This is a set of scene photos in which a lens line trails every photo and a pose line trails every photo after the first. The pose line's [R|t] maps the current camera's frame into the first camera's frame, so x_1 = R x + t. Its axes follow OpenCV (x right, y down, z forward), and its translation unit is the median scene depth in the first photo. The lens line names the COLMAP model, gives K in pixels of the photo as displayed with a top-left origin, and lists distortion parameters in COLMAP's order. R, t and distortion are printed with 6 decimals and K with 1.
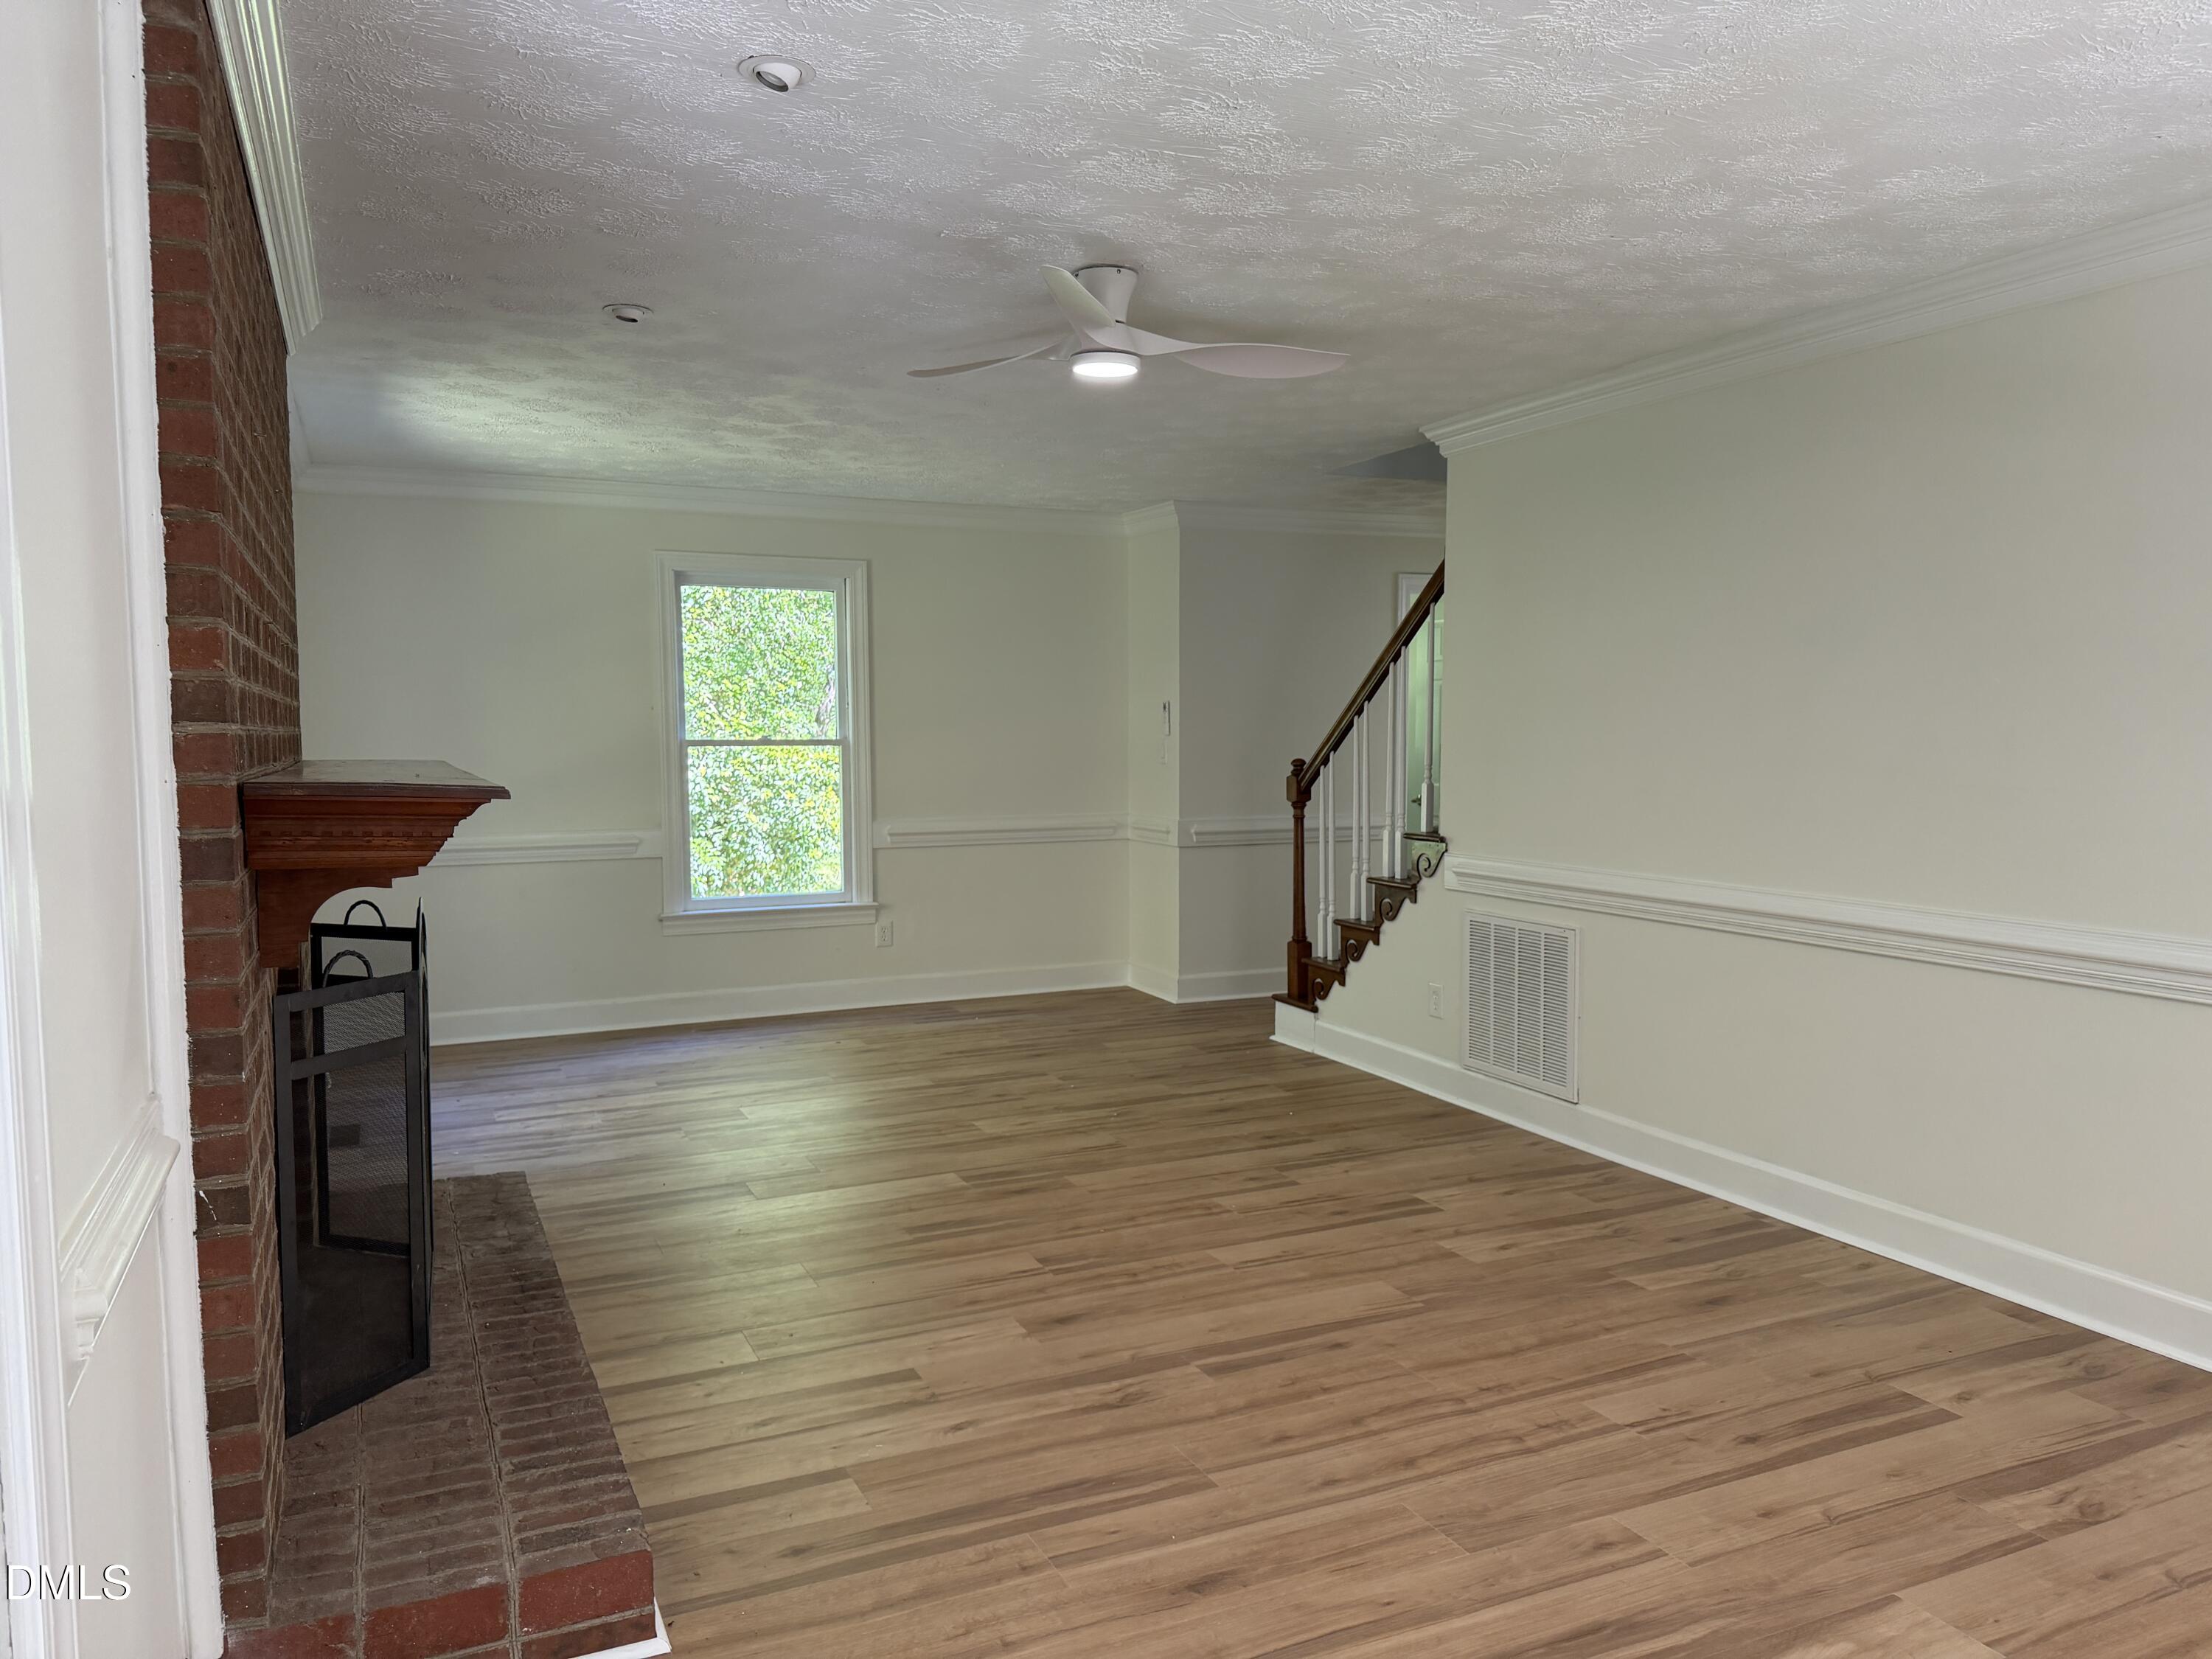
lens RADIAL K [[1554.4, 0, 1033.5], [0, 1554.4, 855.3], [0, 0, 1]] dist [-0.042733, 0.021145]
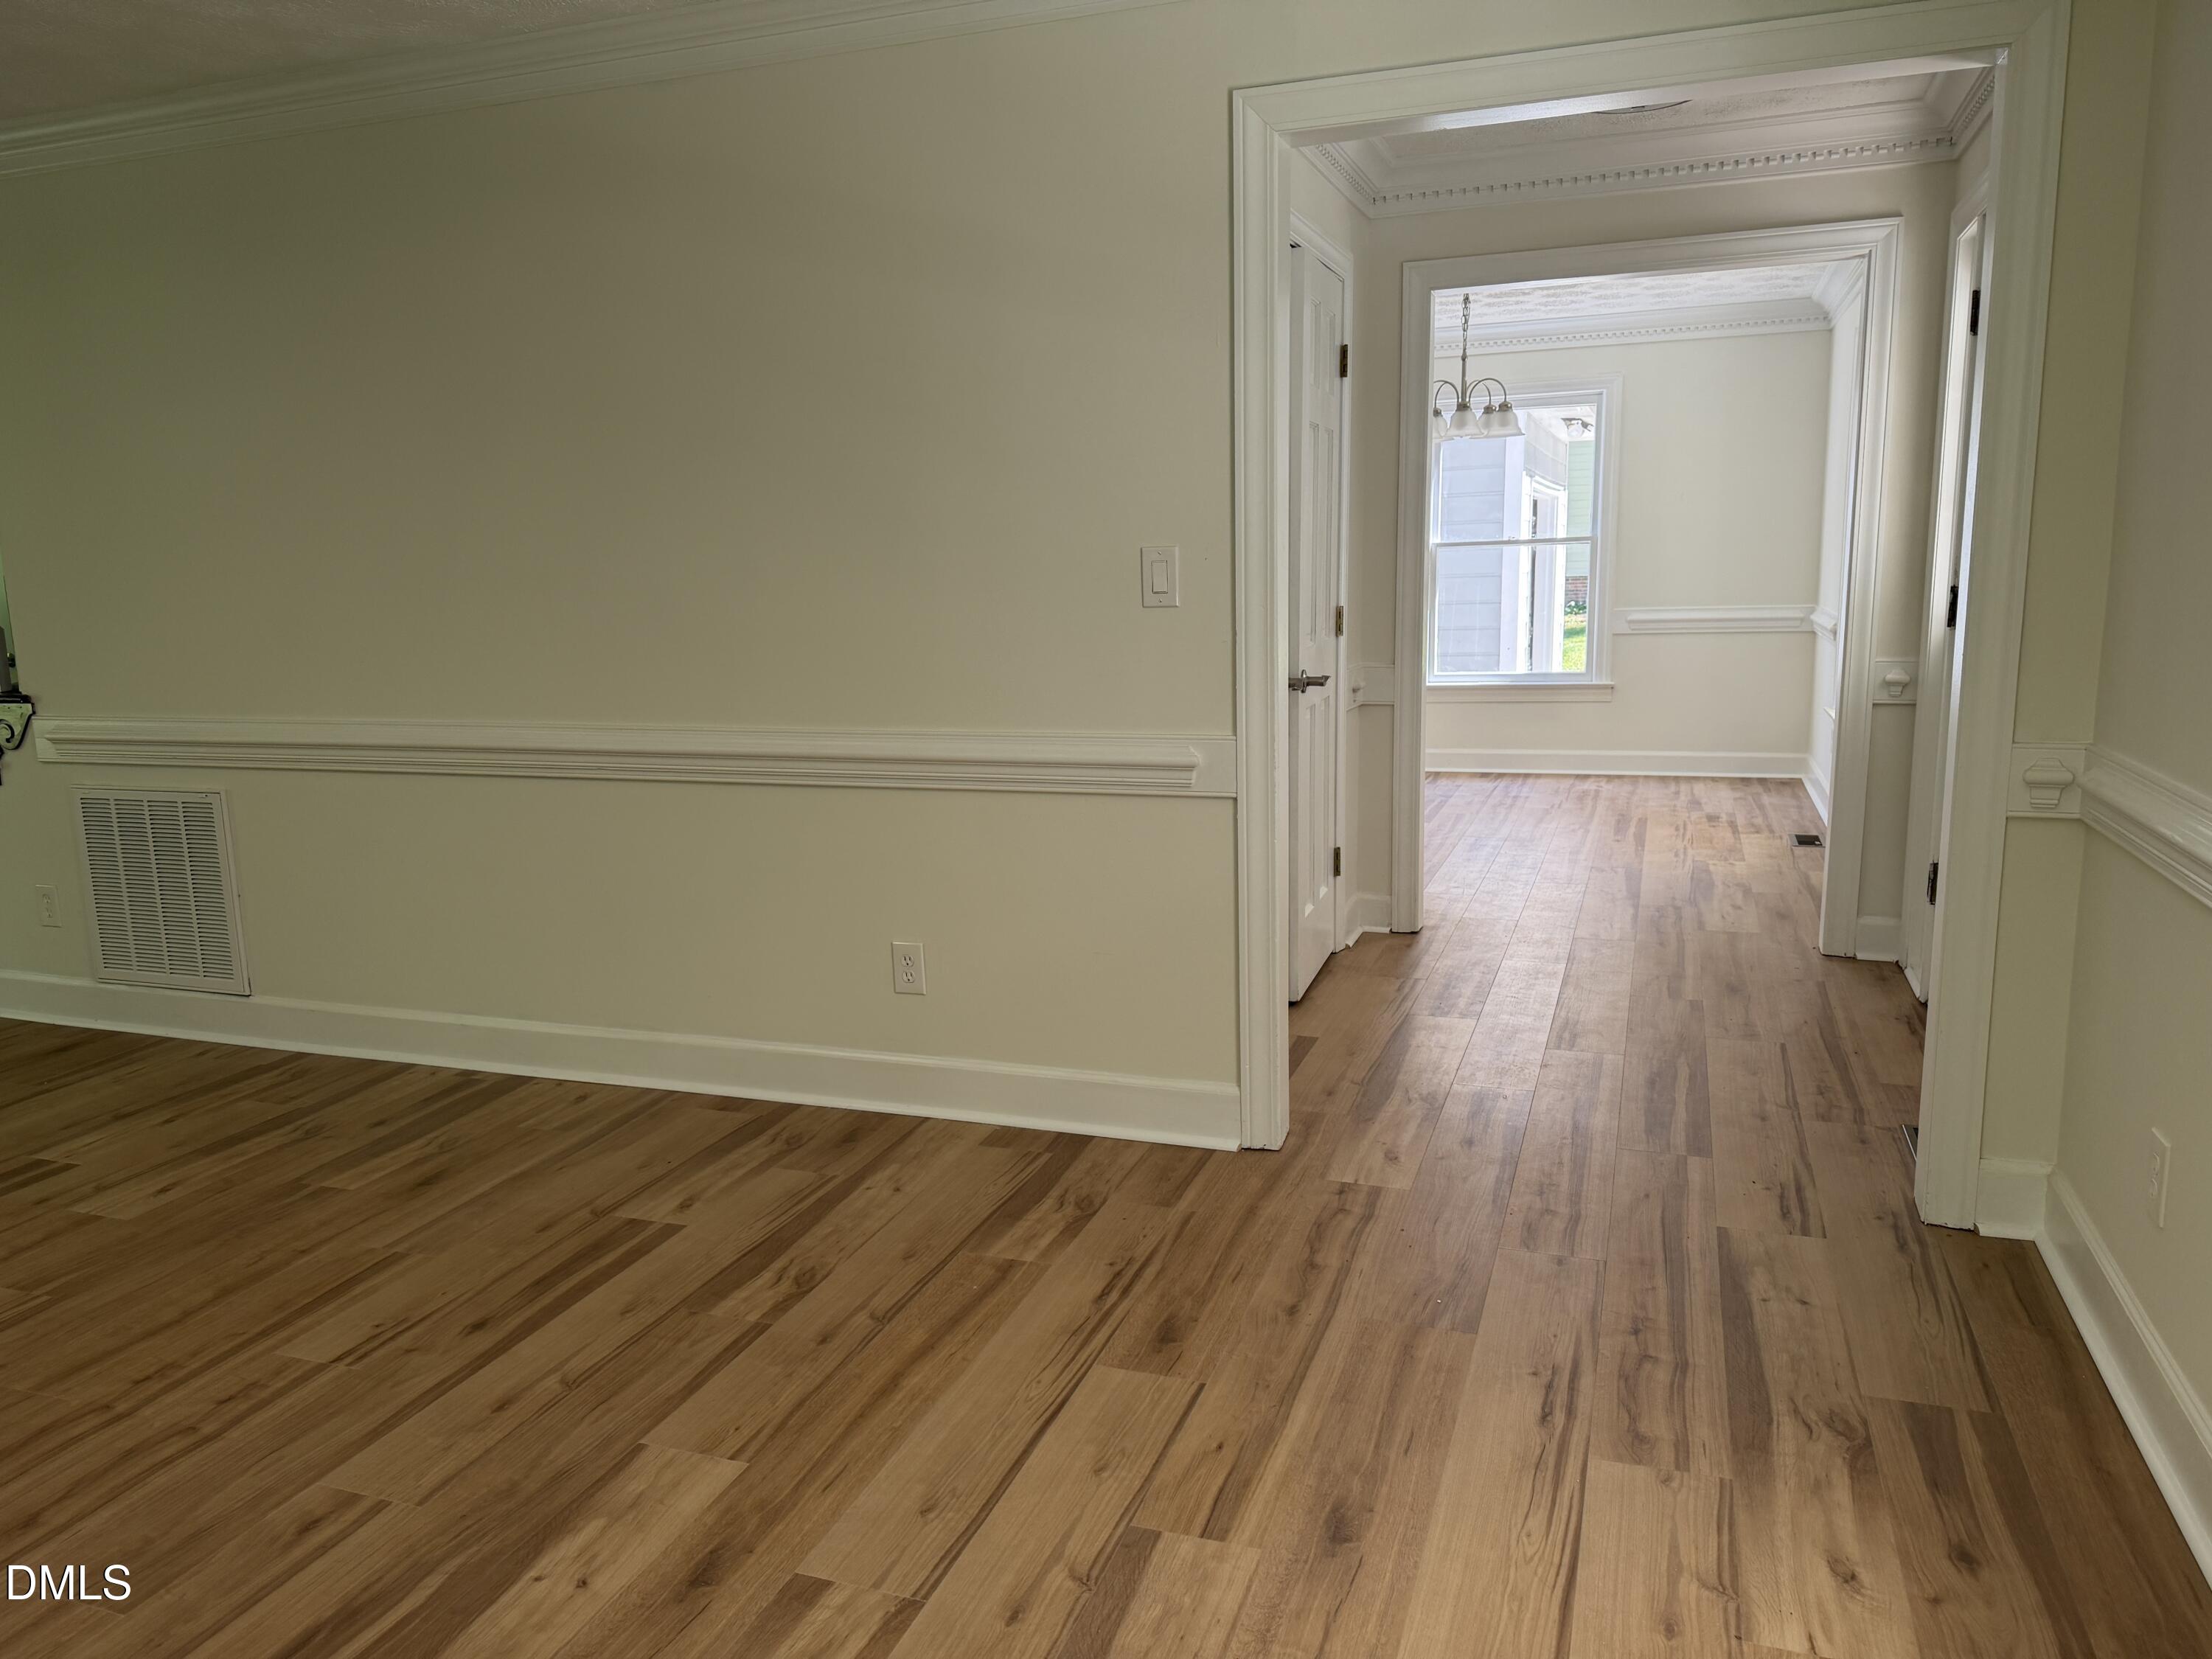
lens RADIAL K [[1581.2, 0, 1096.5], [0, 1581.2, 828.6], [0, 0, 1]] dist [0.008177, -0.030998]
pose [[0.677361, -0.134993, 0.723159, 0.081130], [0.085195, 0.990800, 0.105155, 0.029091], [-0.730701, -0.009619, 0.682630, 0.110844]]
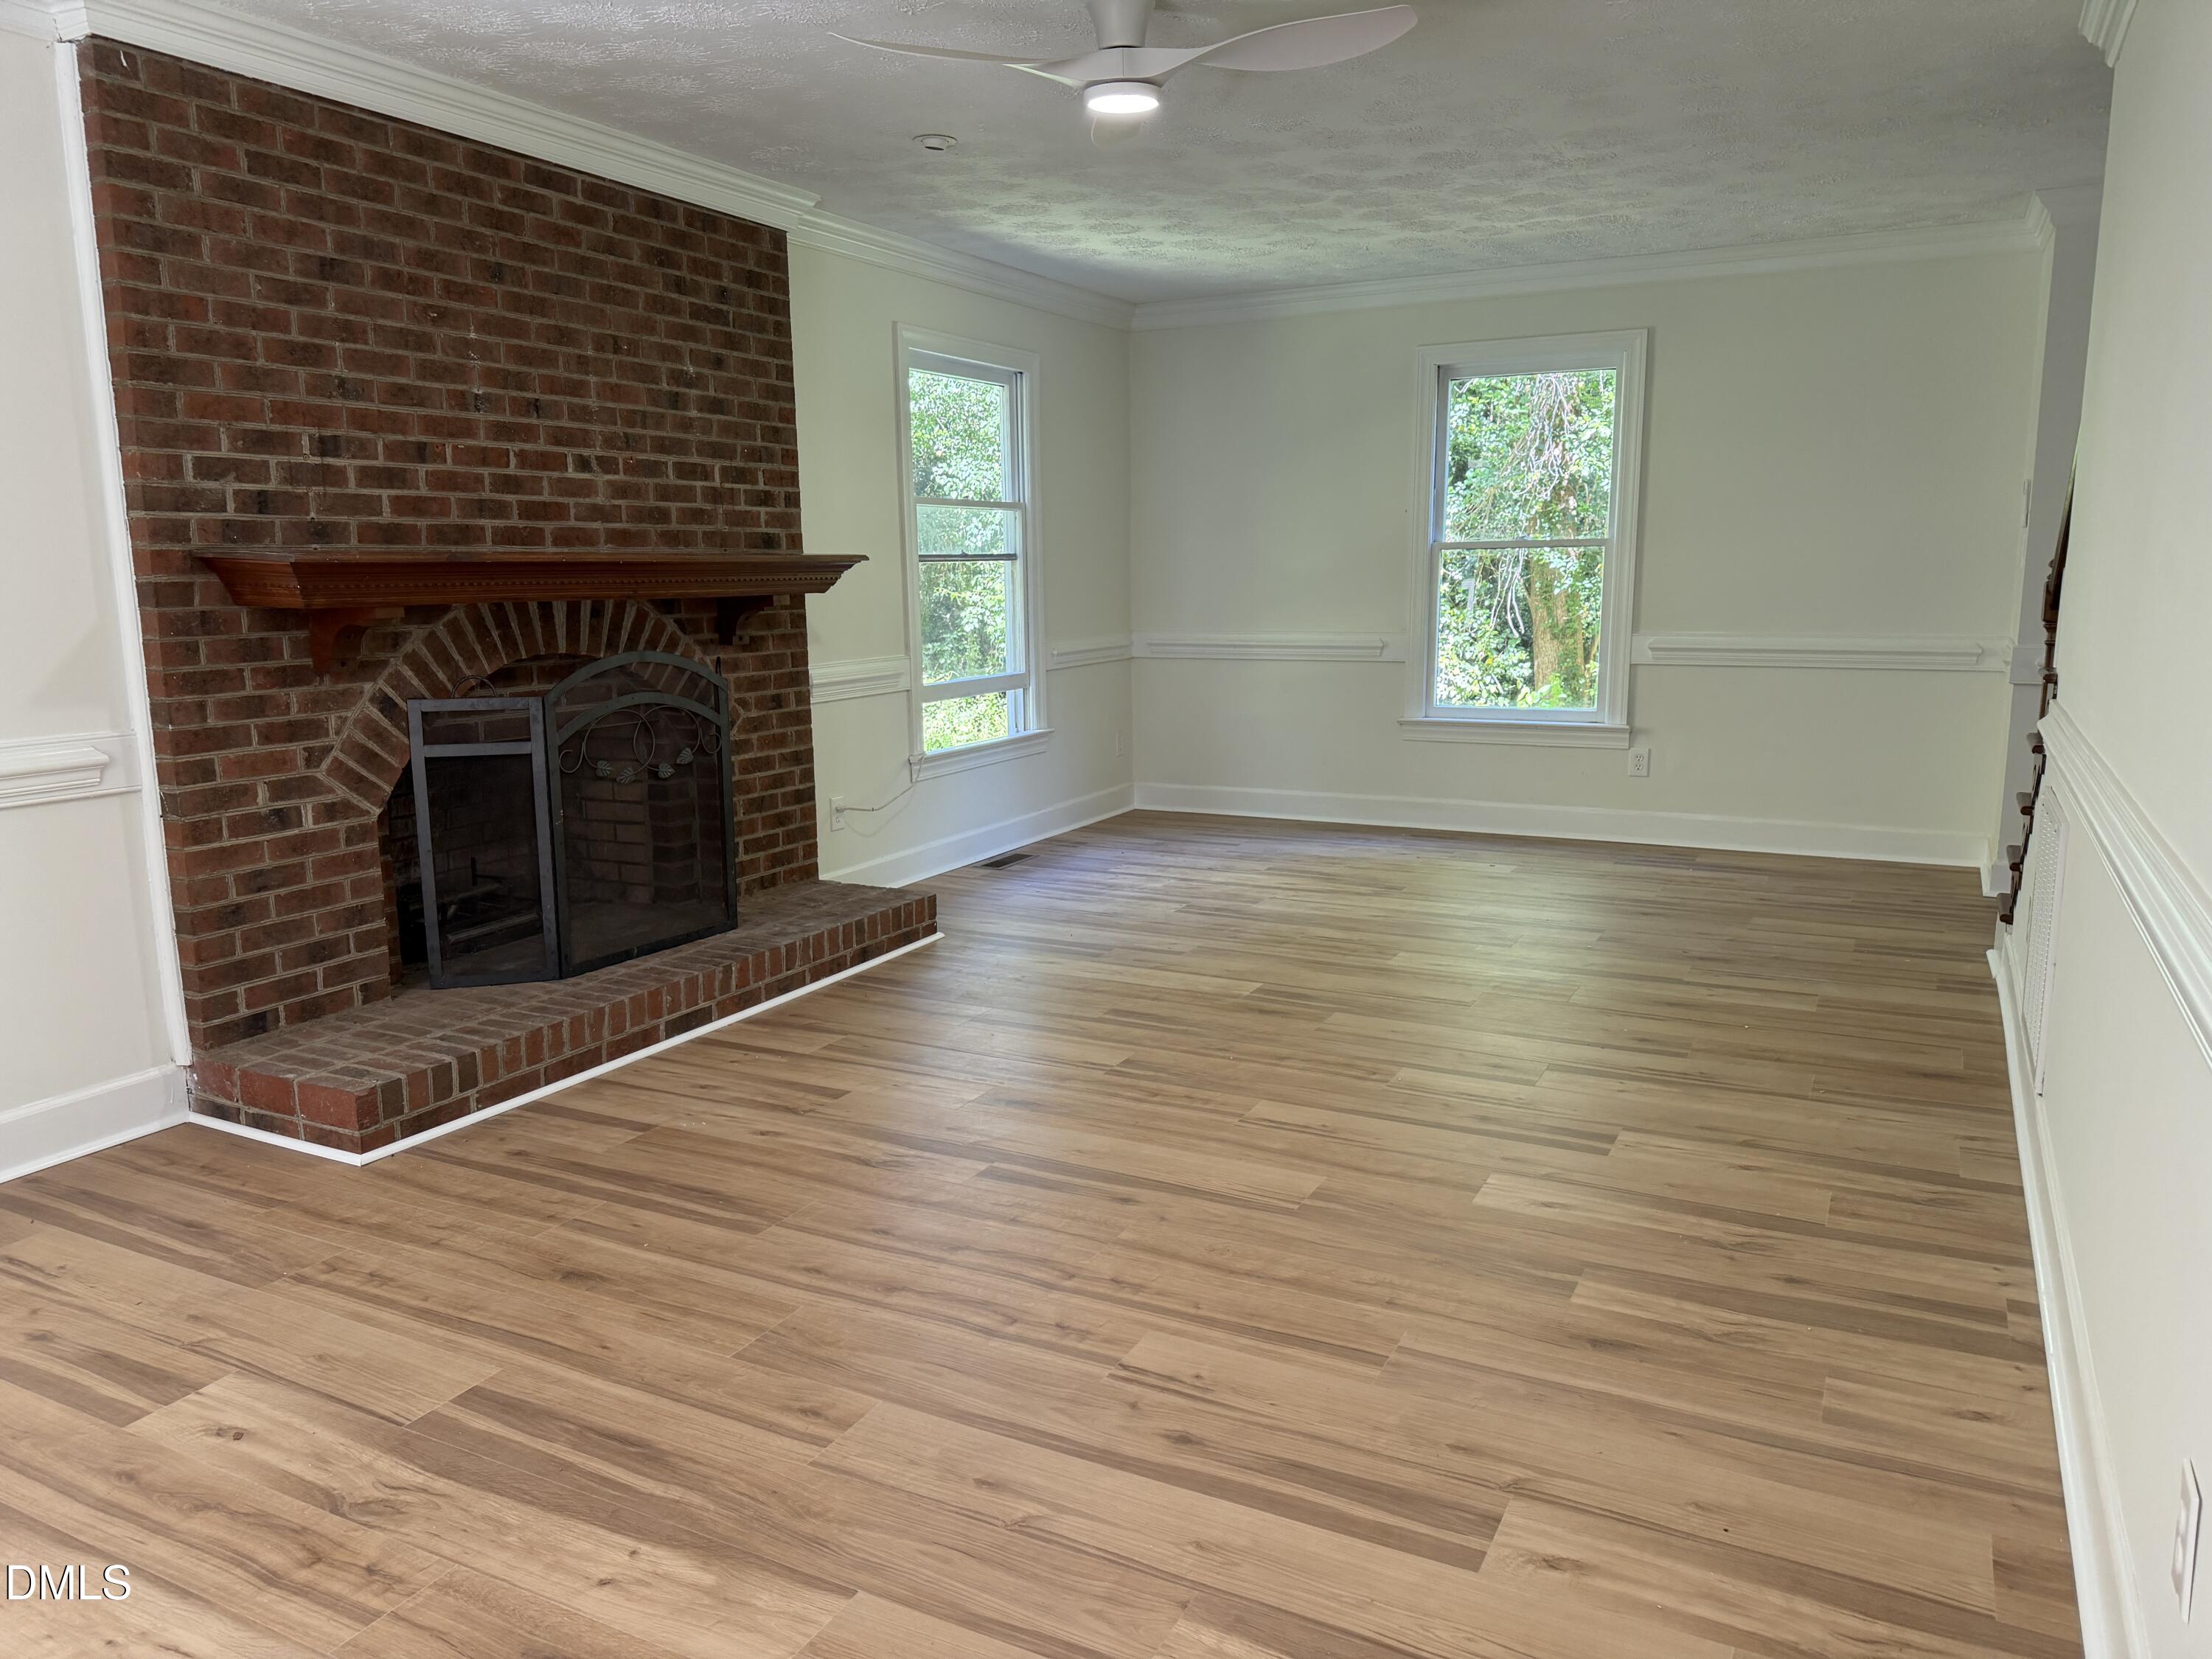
lens RADIAL K [[1581.2, 0, 1096.5], [0, 1581.2, 828.6], [0, 0, 1]] dist [0.008177, -0.030998]
pose [[0.634190, 0.134170, -0.761447, 0.886393], [-0.066240, 0.990636, 0.119384, 0.001893], [0.770335, -0.025274, 0.637139, 0.443911]]
